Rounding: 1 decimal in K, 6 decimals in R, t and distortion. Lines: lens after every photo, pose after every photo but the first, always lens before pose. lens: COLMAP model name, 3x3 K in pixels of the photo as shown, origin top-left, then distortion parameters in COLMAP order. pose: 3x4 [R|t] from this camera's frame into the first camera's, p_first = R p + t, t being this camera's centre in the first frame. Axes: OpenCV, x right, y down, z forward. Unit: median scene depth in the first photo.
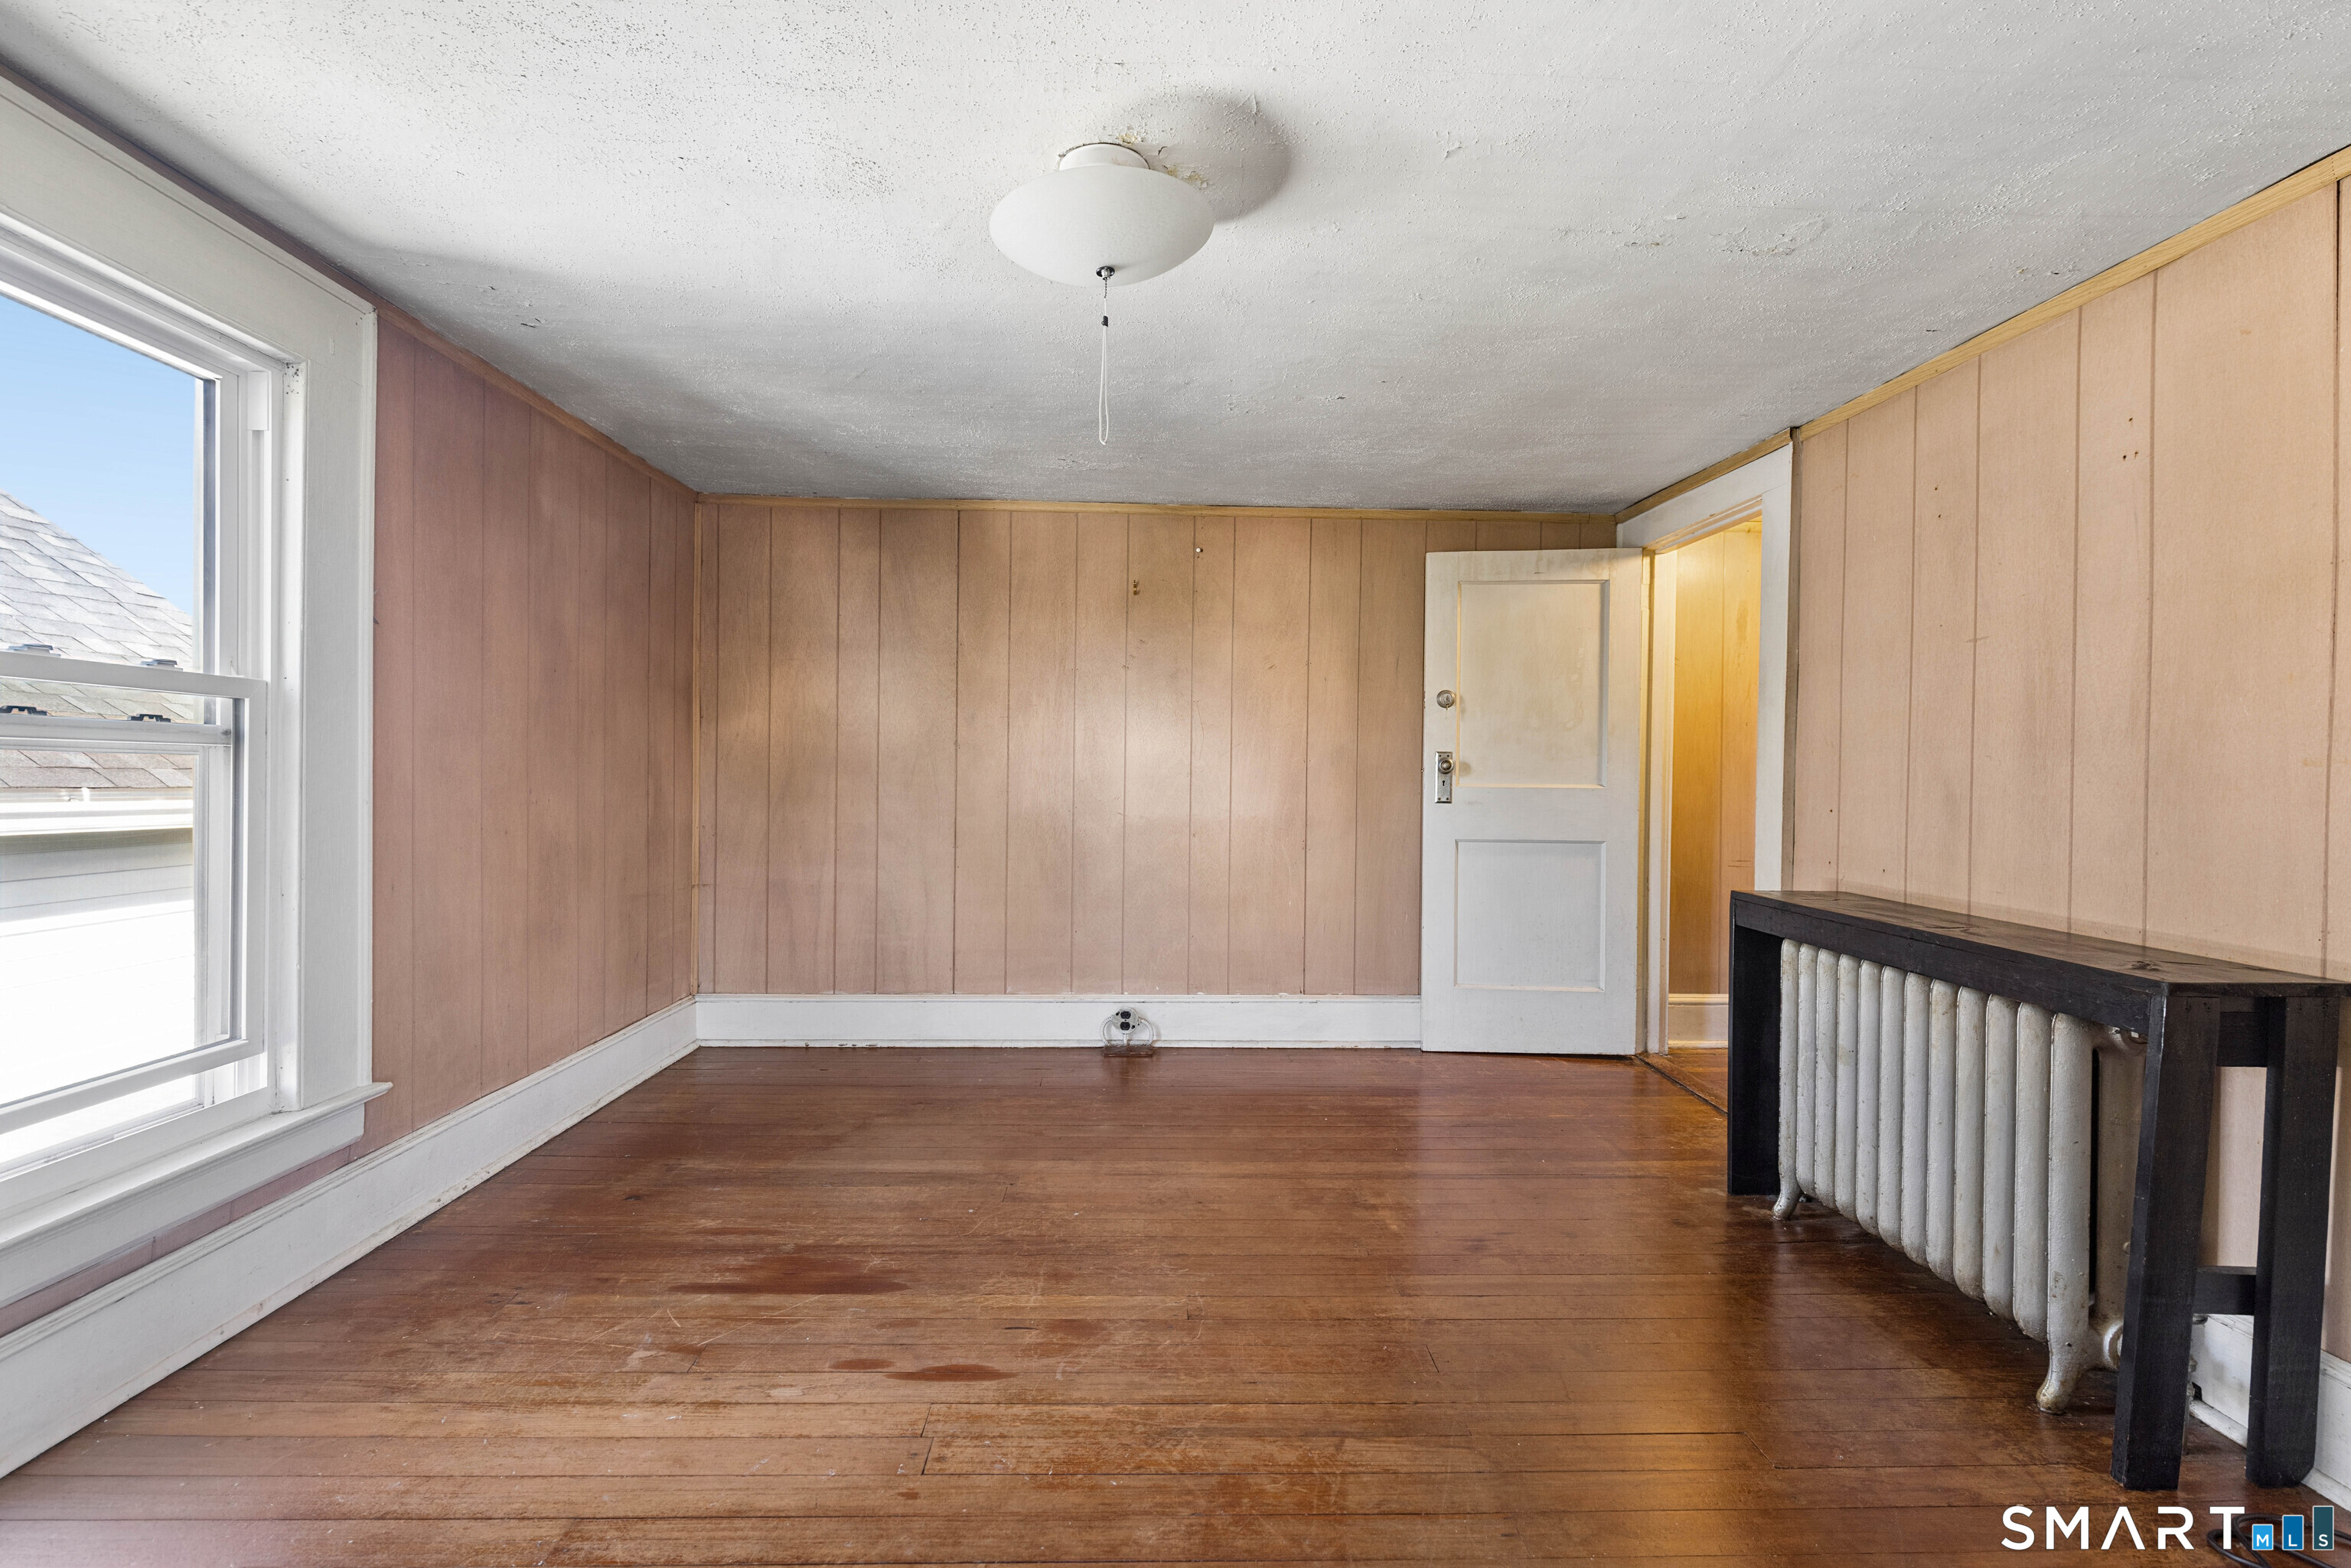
lens RADIAL K [[1057.7, 0, 1180.0], [0, 1057.7, 776.8], [0, 0, 1]] dist [0.005885, -0.000990]
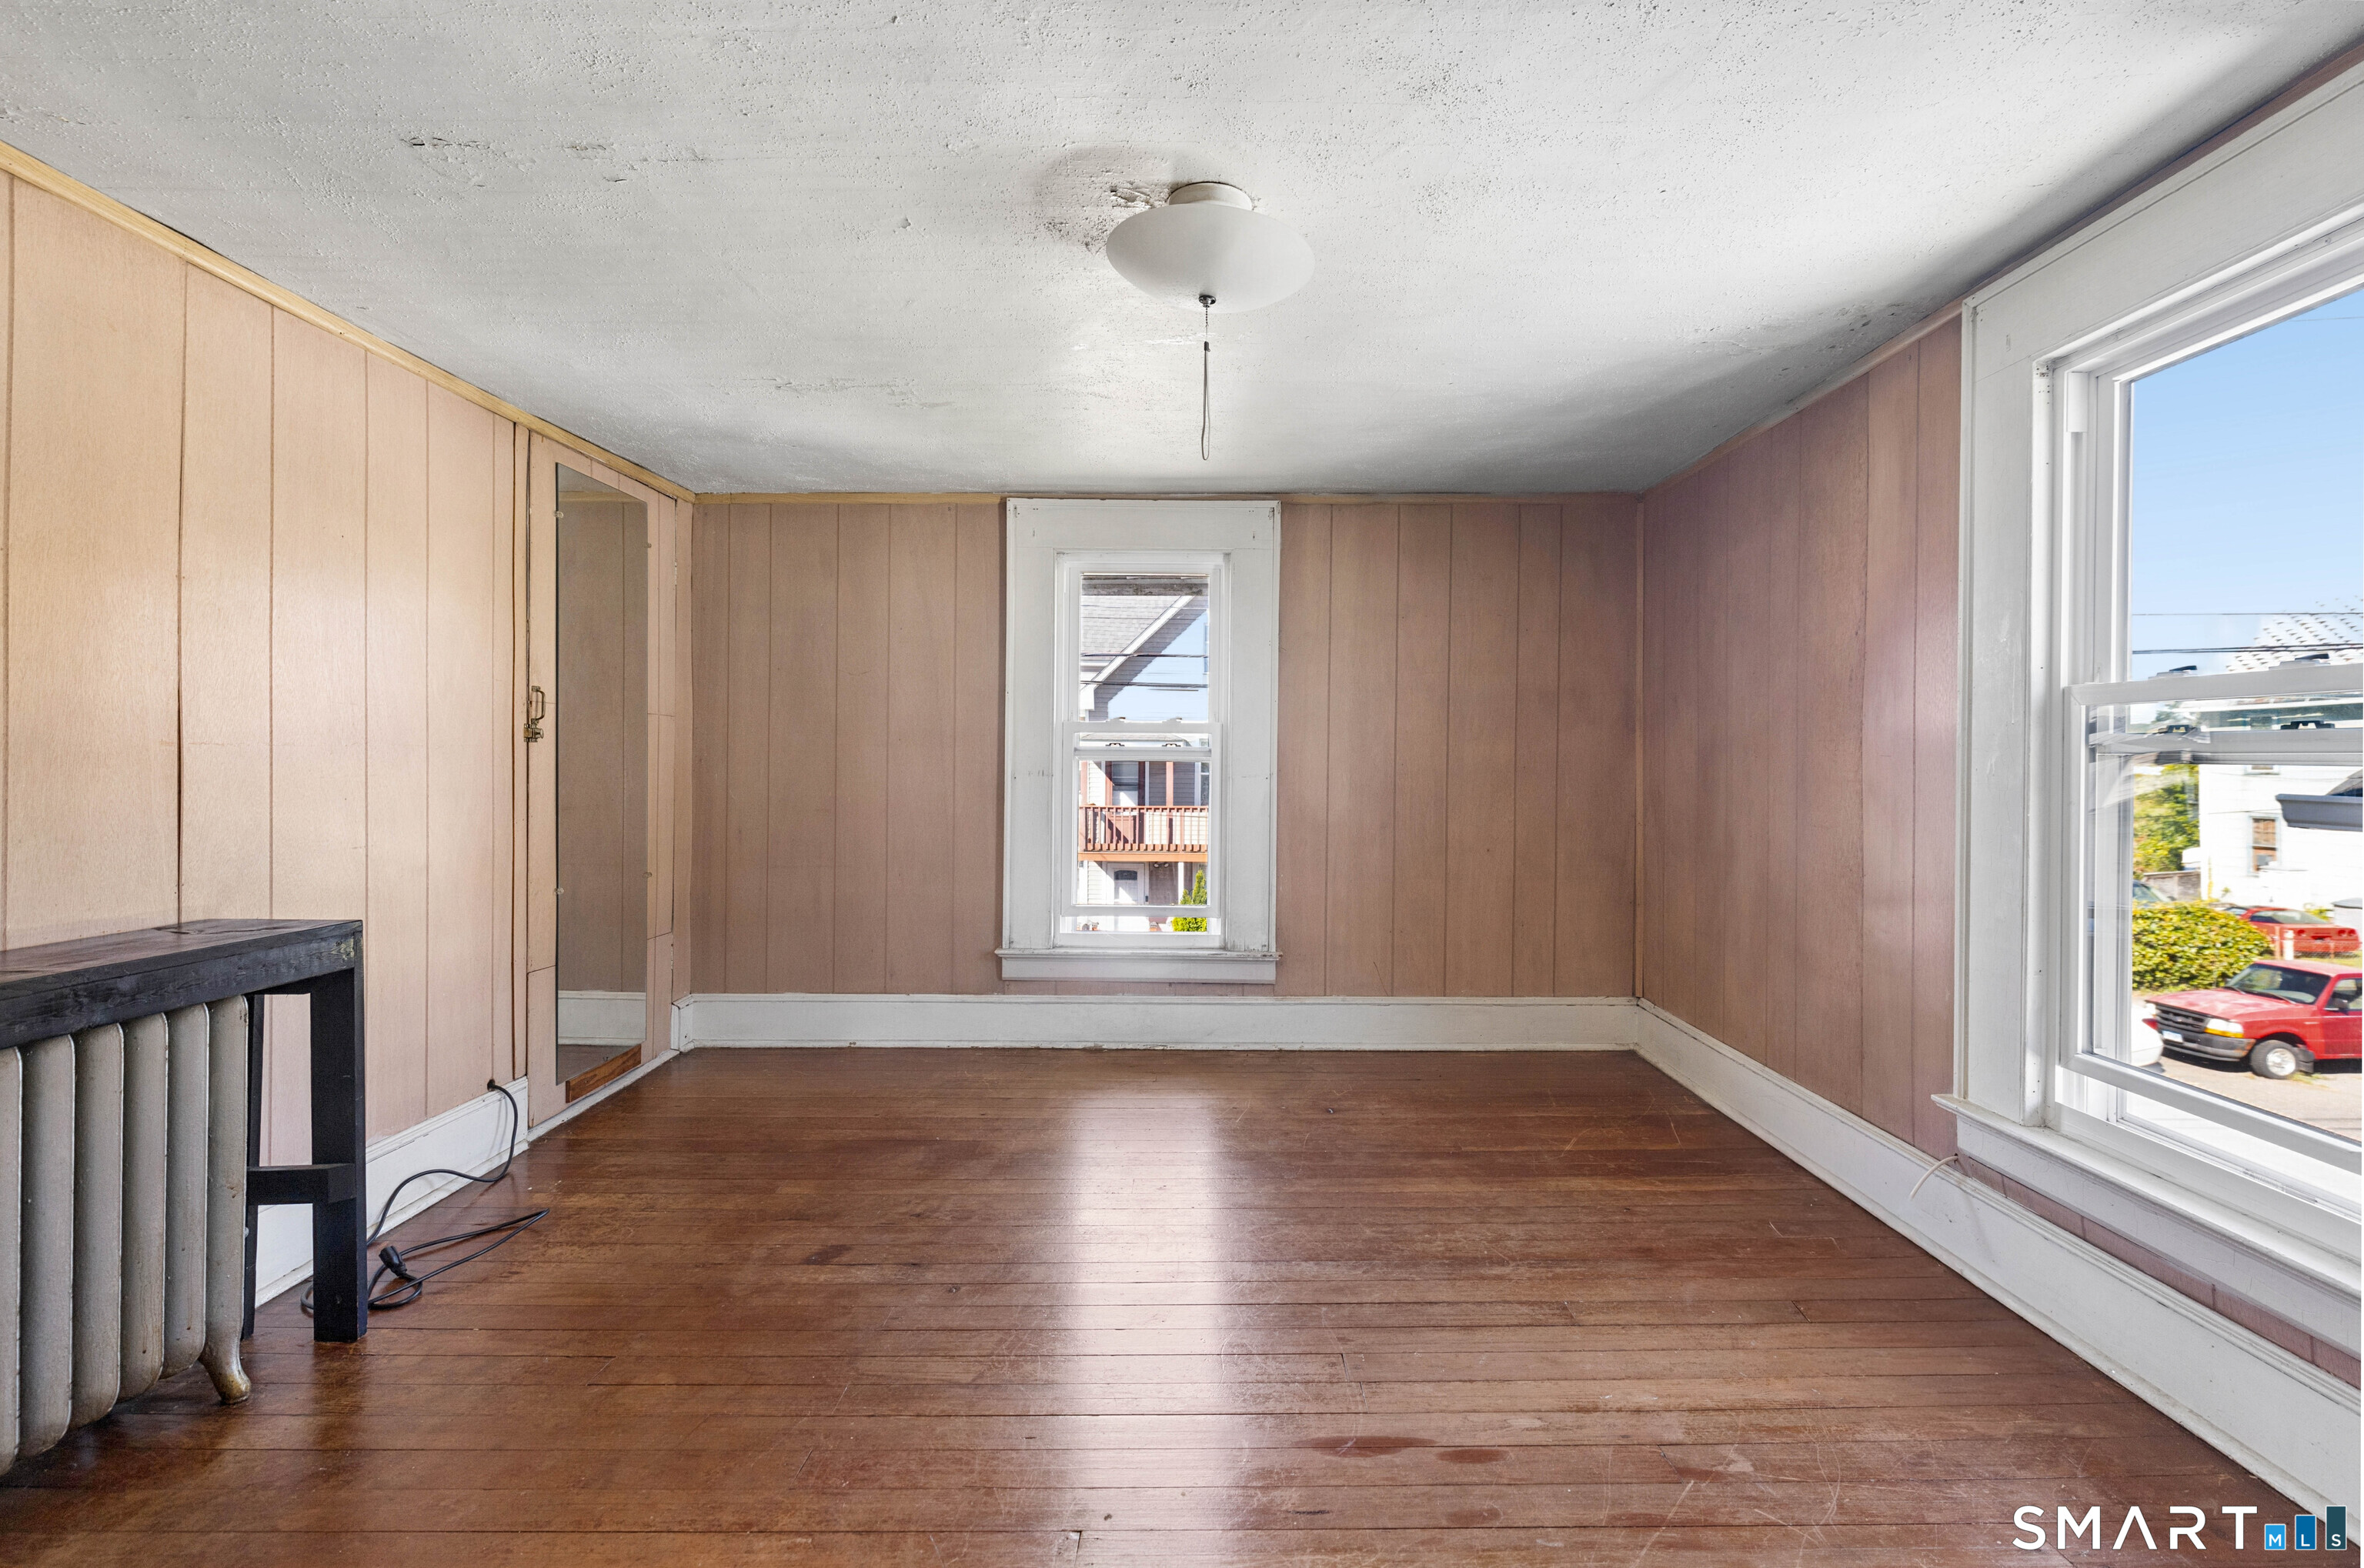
lens RADIAL K [[1063.5, 0, 1186.5], [0, 1063.5, 776.8], [0, 0, 1]] dist [0.005885, -0.000990]
pose [[-0.998170, -0.016973, 0.058046, -0.112029], [-0.015989, 0.999721, 0.017378, -0.014091], [-0.058325, 0.016418, -0.998163, 1.967135]]
